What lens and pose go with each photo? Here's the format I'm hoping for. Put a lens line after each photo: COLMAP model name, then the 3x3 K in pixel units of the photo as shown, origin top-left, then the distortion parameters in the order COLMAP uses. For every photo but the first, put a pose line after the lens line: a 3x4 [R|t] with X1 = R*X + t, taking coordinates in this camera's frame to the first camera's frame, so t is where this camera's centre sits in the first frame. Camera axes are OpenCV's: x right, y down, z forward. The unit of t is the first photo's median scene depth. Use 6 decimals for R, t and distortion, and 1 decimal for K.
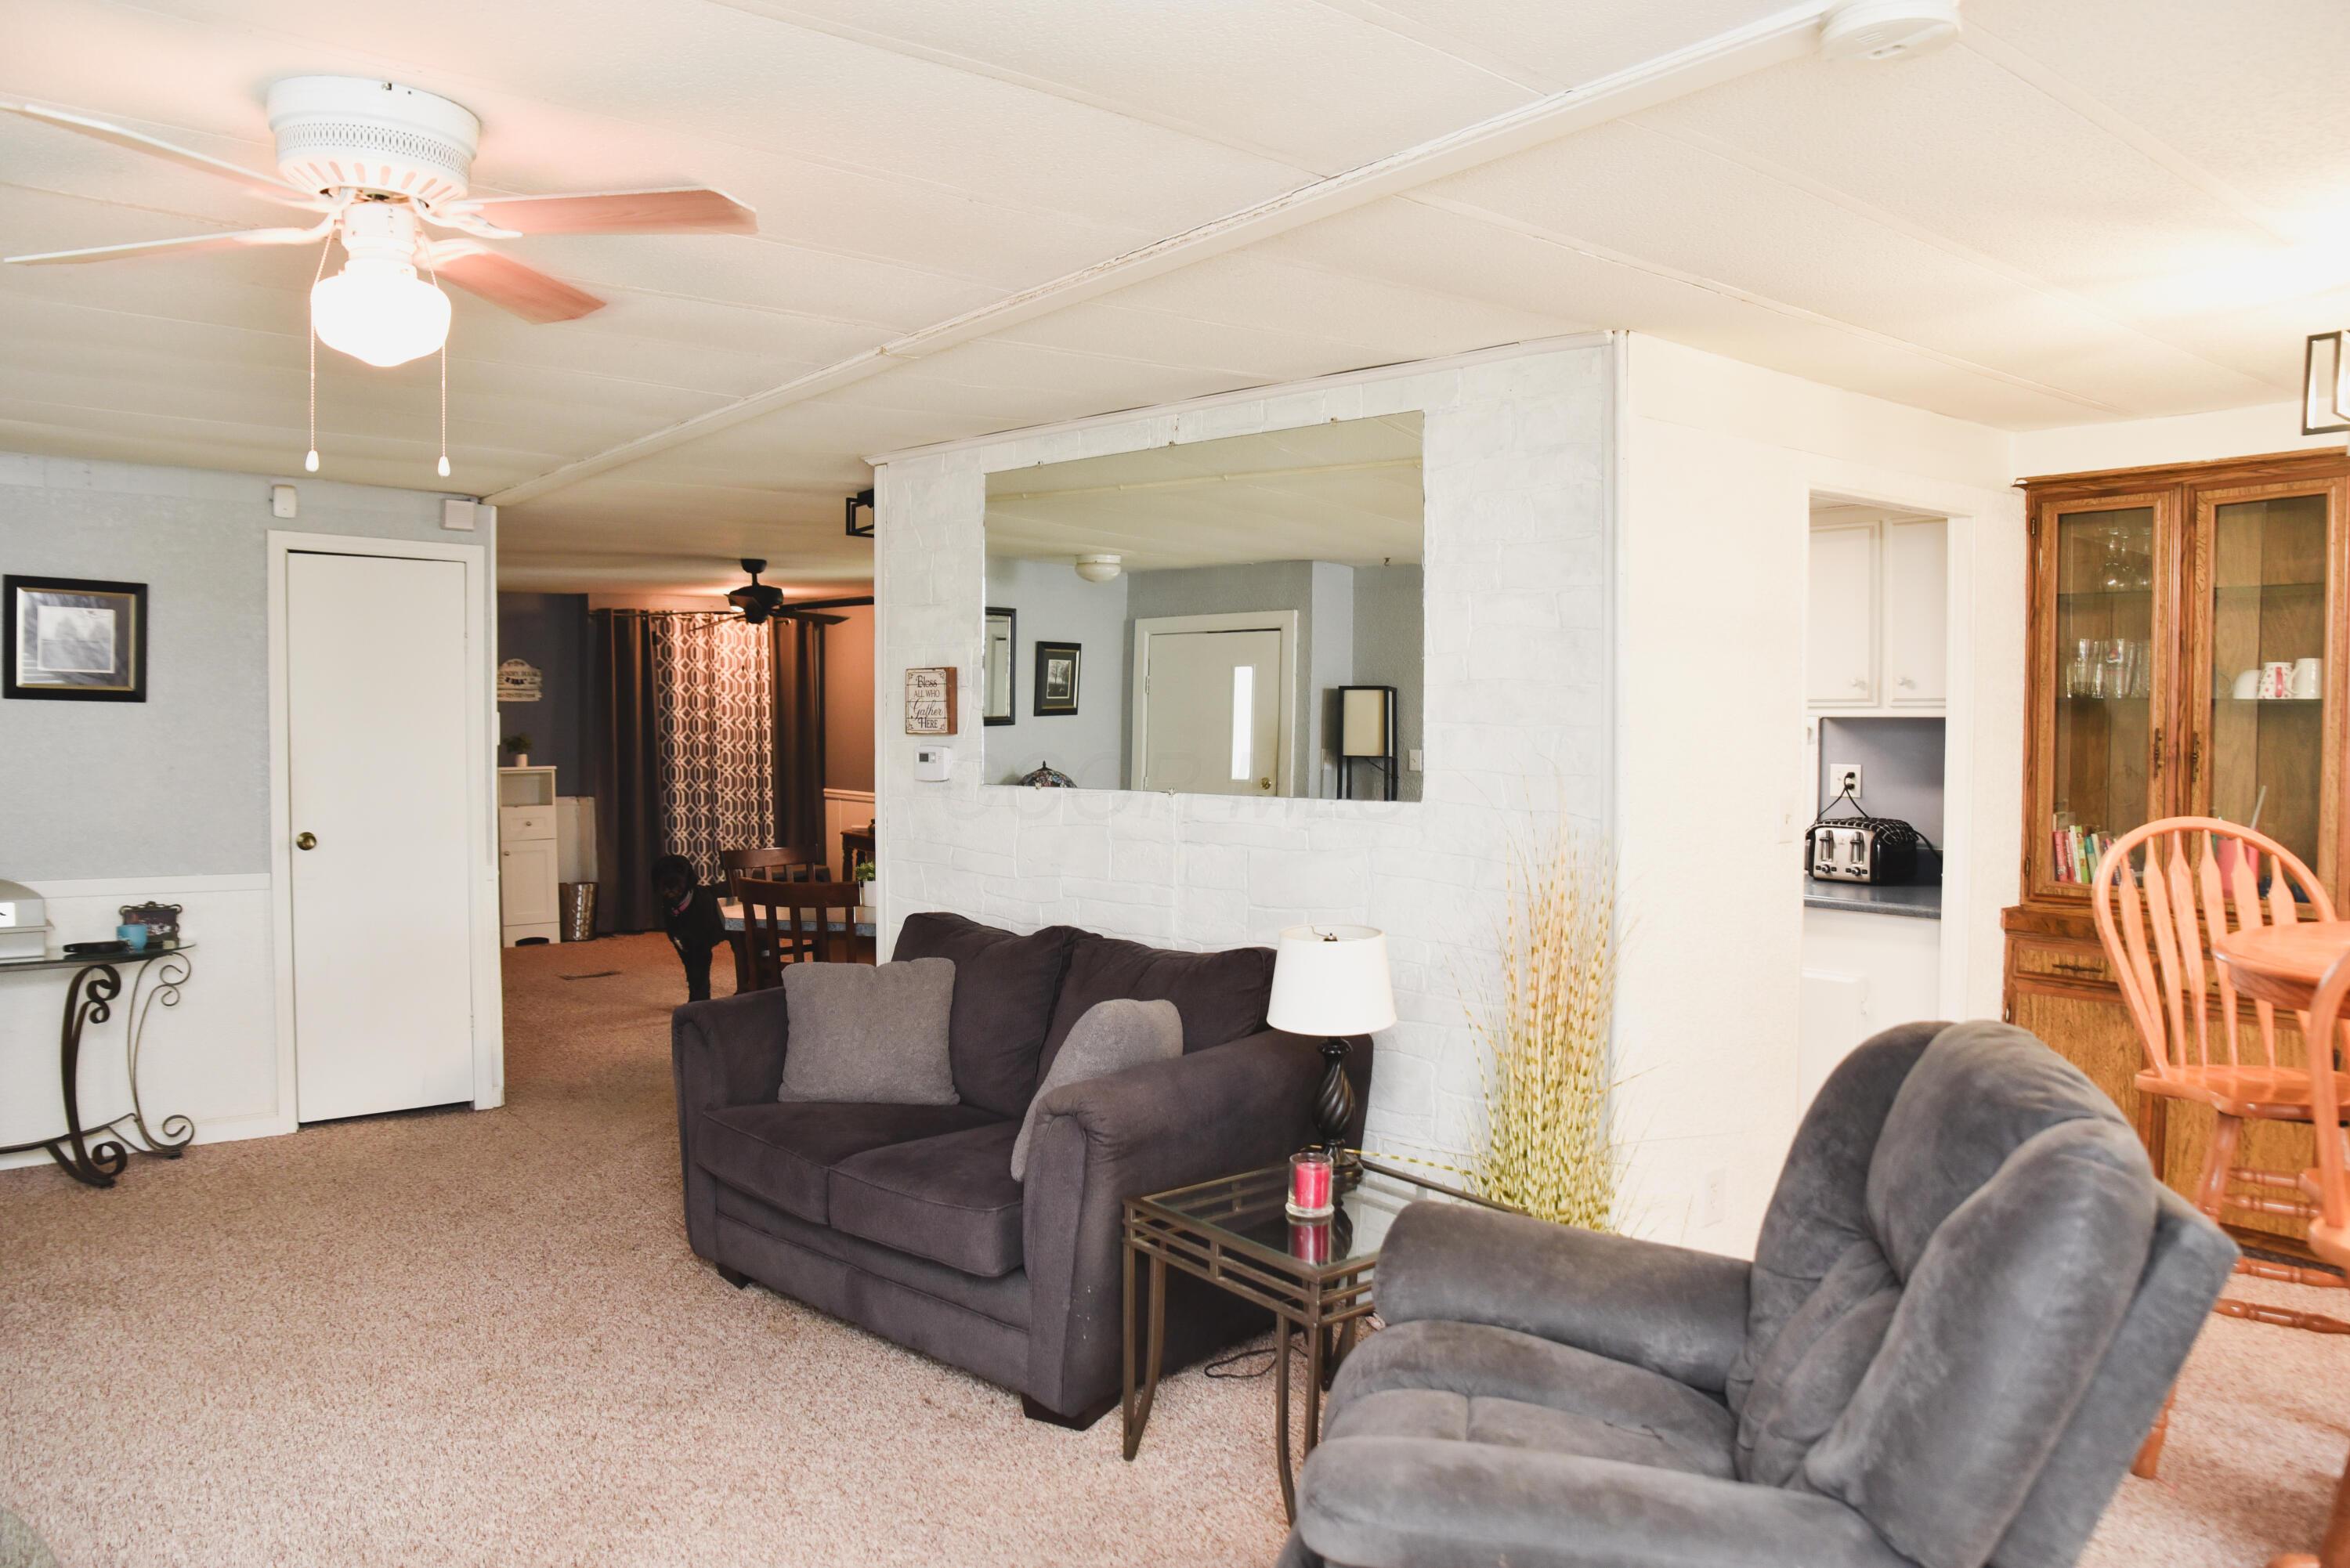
lens RADIAL K [[1620.0, 0, 1213.2], [0, 1620.0, 780.7], [0, 0, 1]] dist [-0.123121, 0.085339]
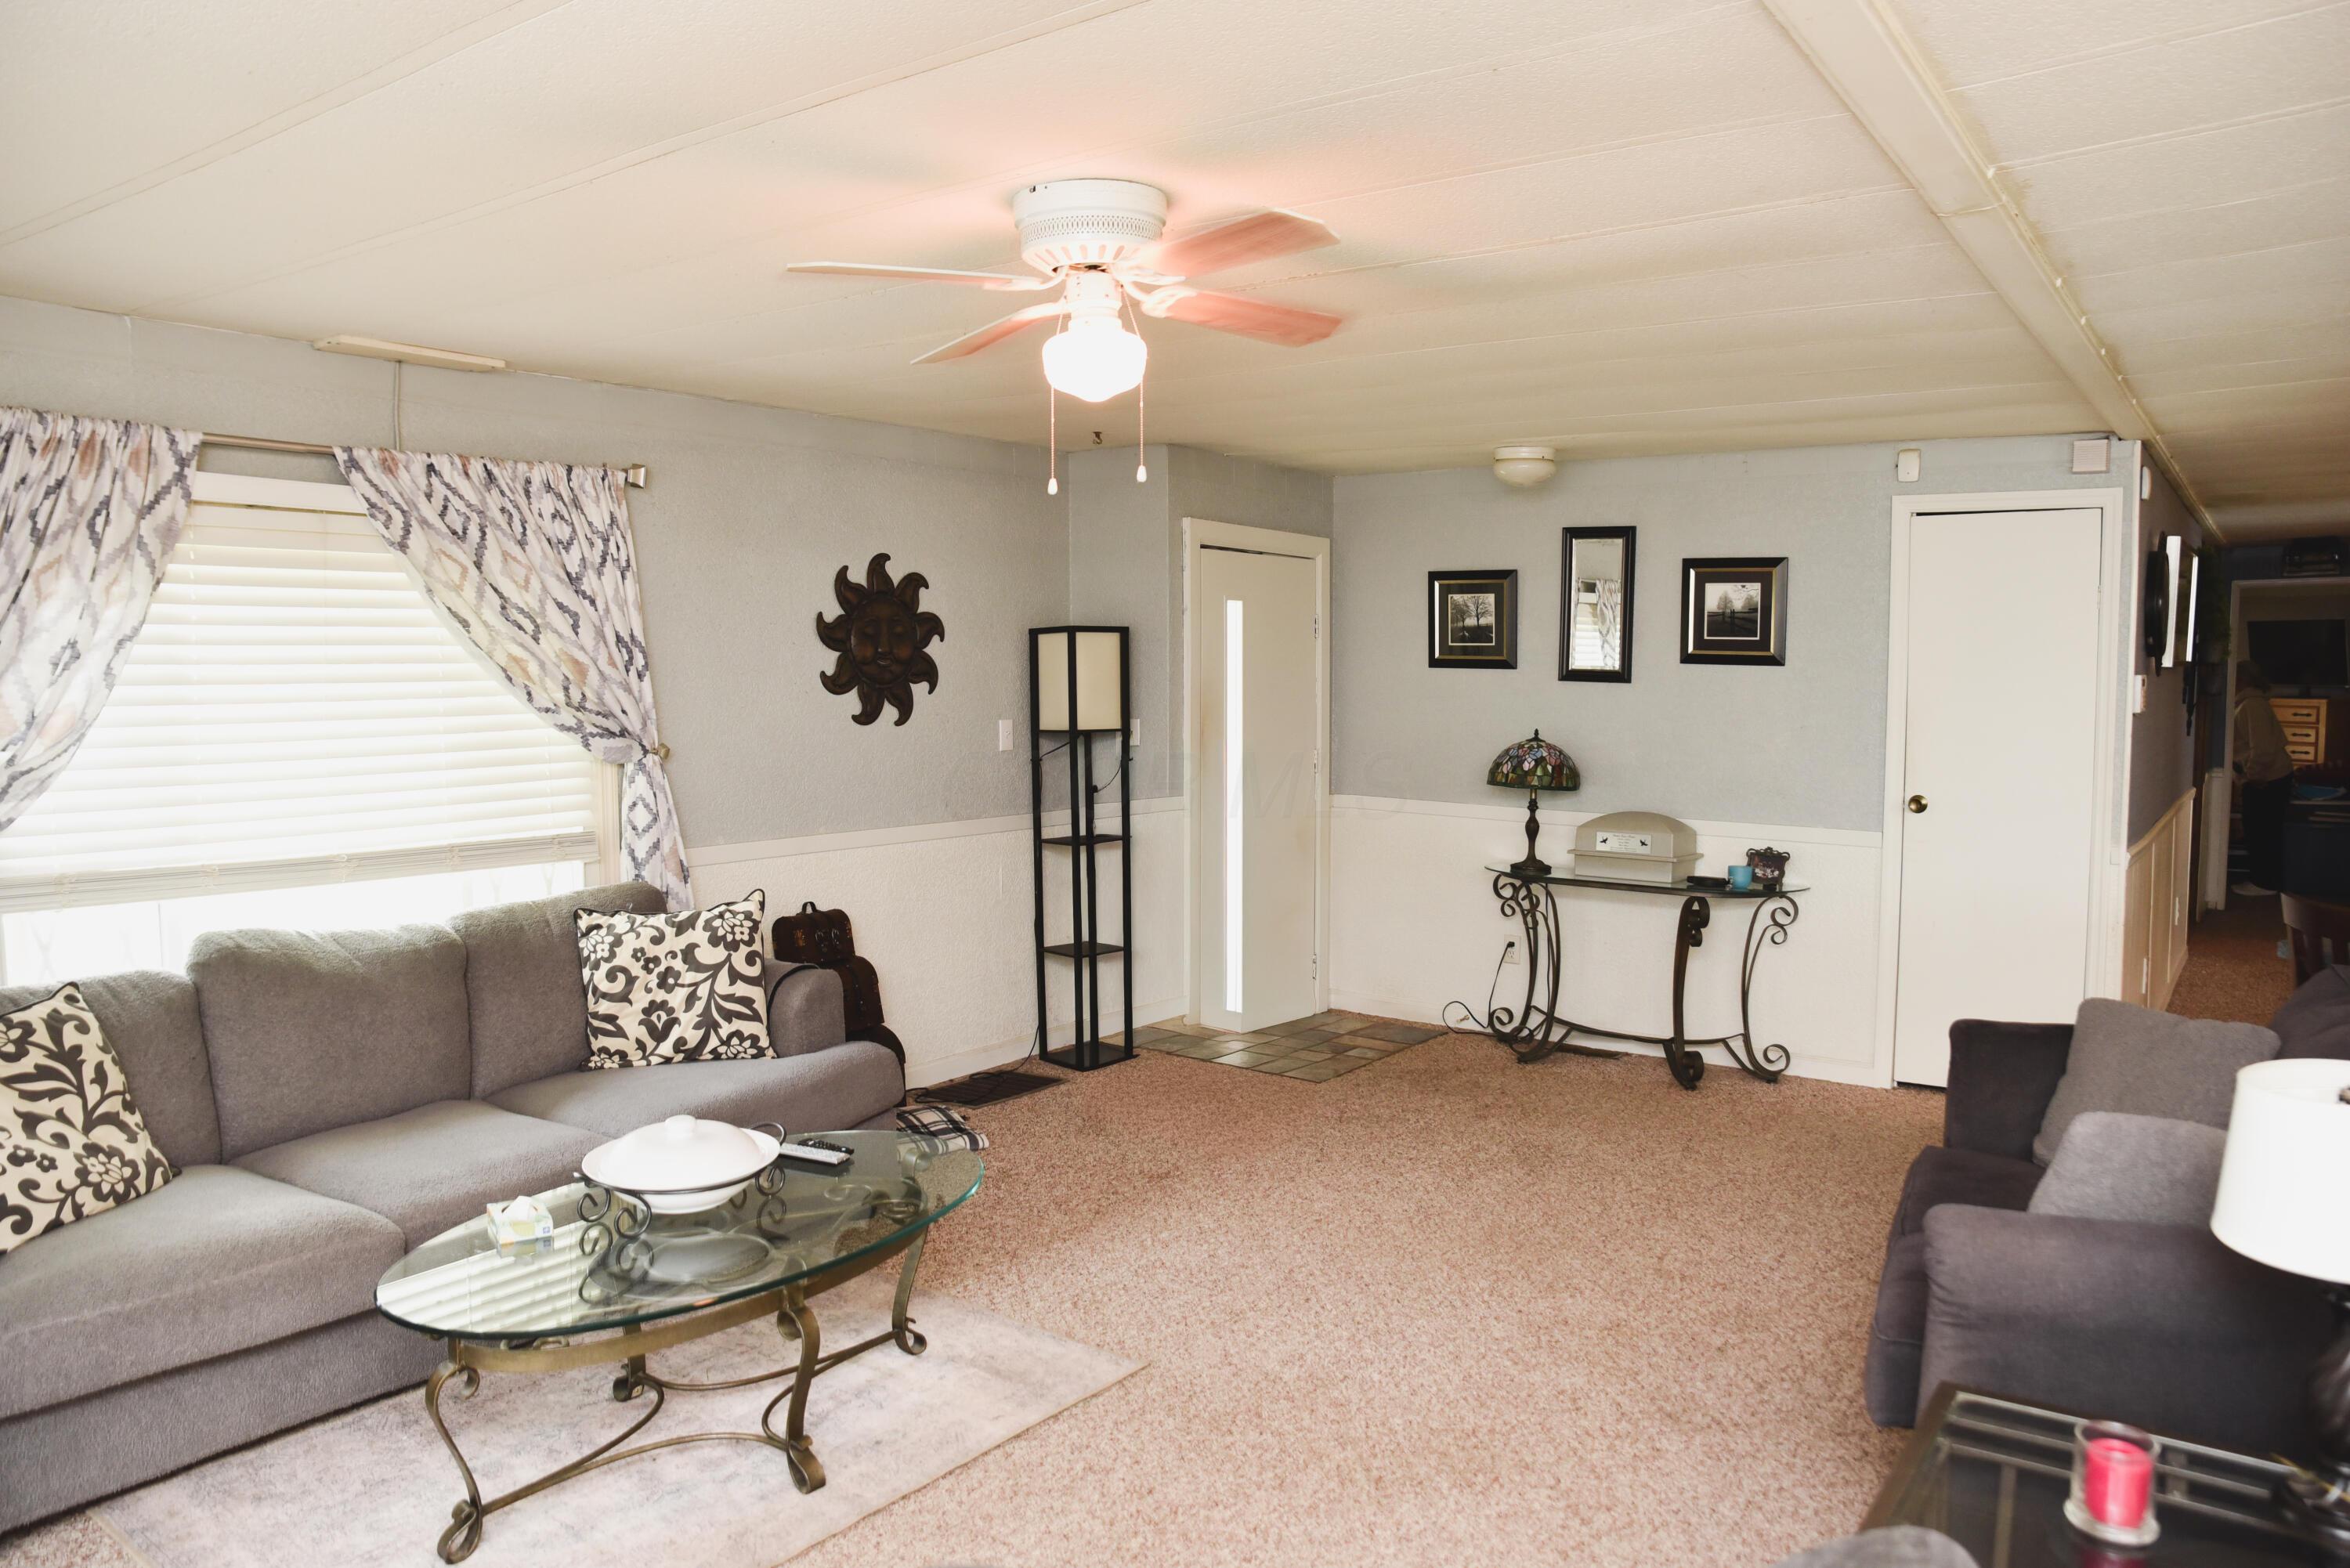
lens RADIAL K [[1620.0, 0, 1177.6], [0, 1620.0, 793.6], [0, 0, 1]] dist [-0.123121, 0.085339]
pose [[0.250173, 0.064996, -0.966017, 0.300097], [-0.036567, 0.997667, 0.057655, -0.009857], [0.967510, 0.020900, 0.251966, 0.312506]]
